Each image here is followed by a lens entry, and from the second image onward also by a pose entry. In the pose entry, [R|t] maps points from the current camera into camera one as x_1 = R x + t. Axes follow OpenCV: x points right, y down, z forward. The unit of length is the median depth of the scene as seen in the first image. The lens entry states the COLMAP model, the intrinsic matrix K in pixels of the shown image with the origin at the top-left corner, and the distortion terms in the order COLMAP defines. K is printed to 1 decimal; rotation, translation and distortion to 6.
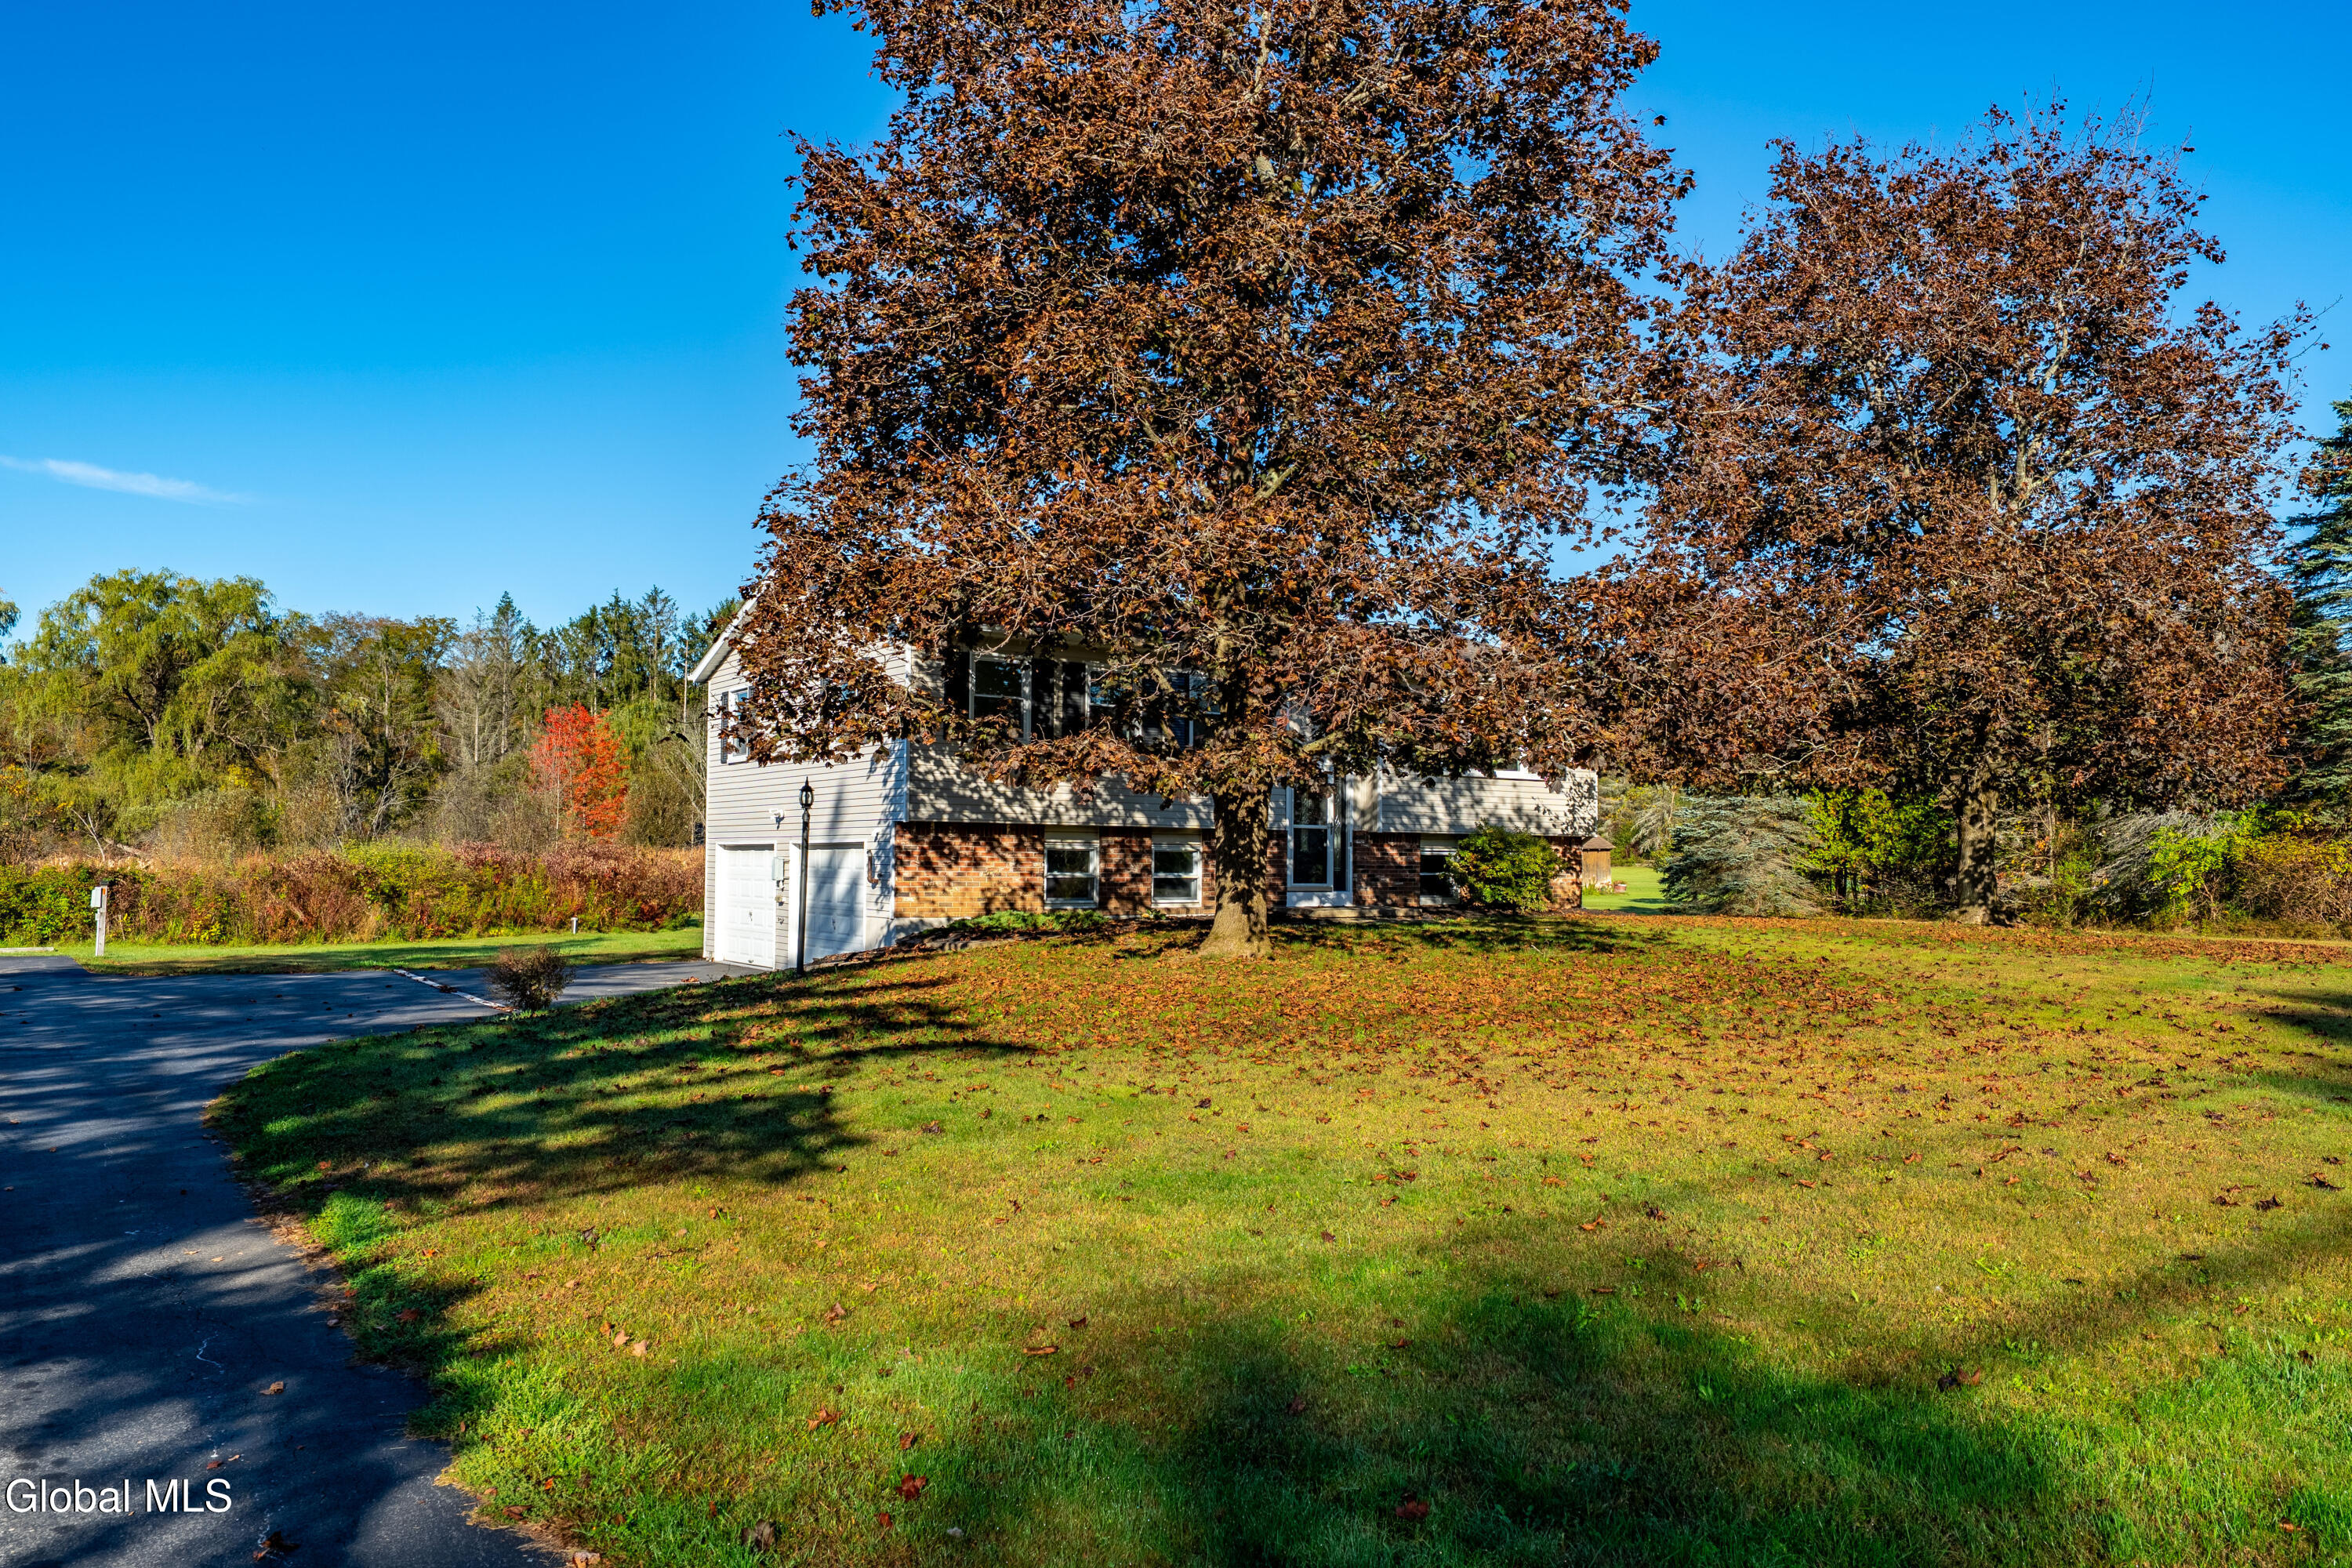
lens RADIAL K [[1622.8, 0, 1164.4], [0, 1622.8, 794.4], [0, 0, 1]] dist [0.005984, -0.000122]
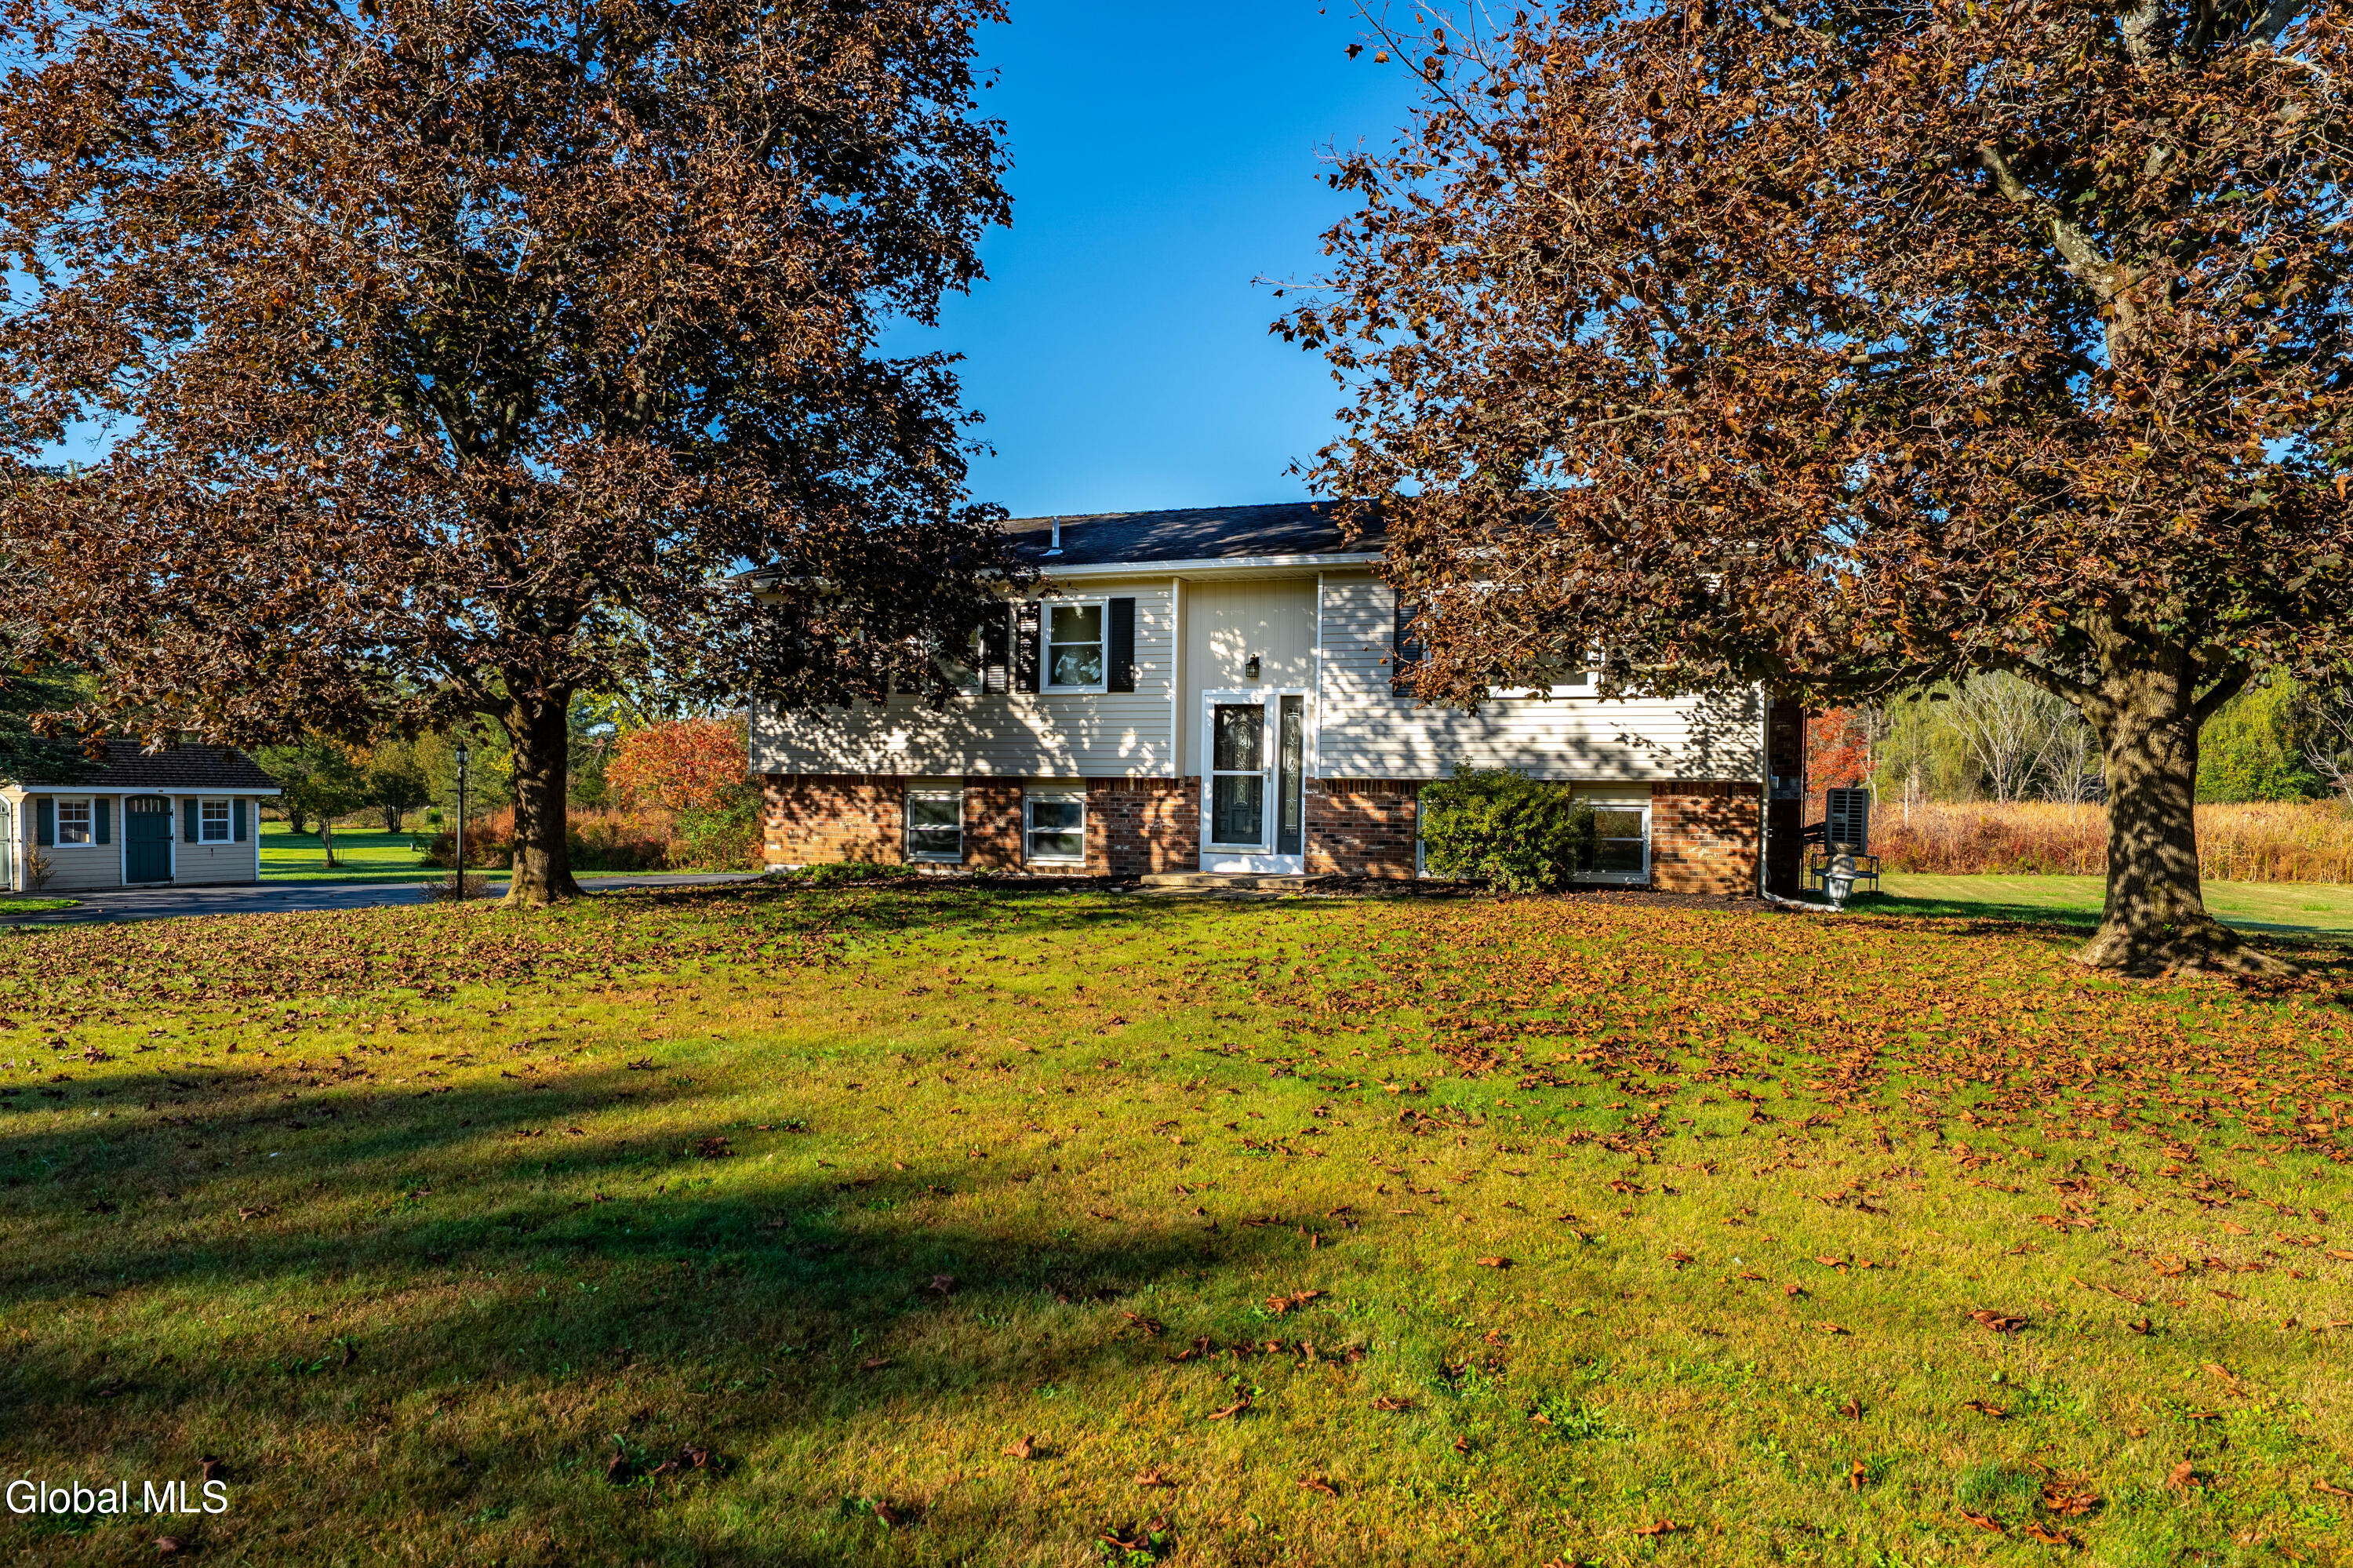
lens RADIAL K [[1623.5, 0, 1179.2], [0, 1623.5, 820.5], [0, 0, 1]] dist [0.005984, -0.000122]
pose [[0.562555, 0.008893, -0.826712, 0.799587], [0.025840, 0.999264, 0.028333, 0.021978], [0.826356, -0.037301, 0.561911, 0.571970]]
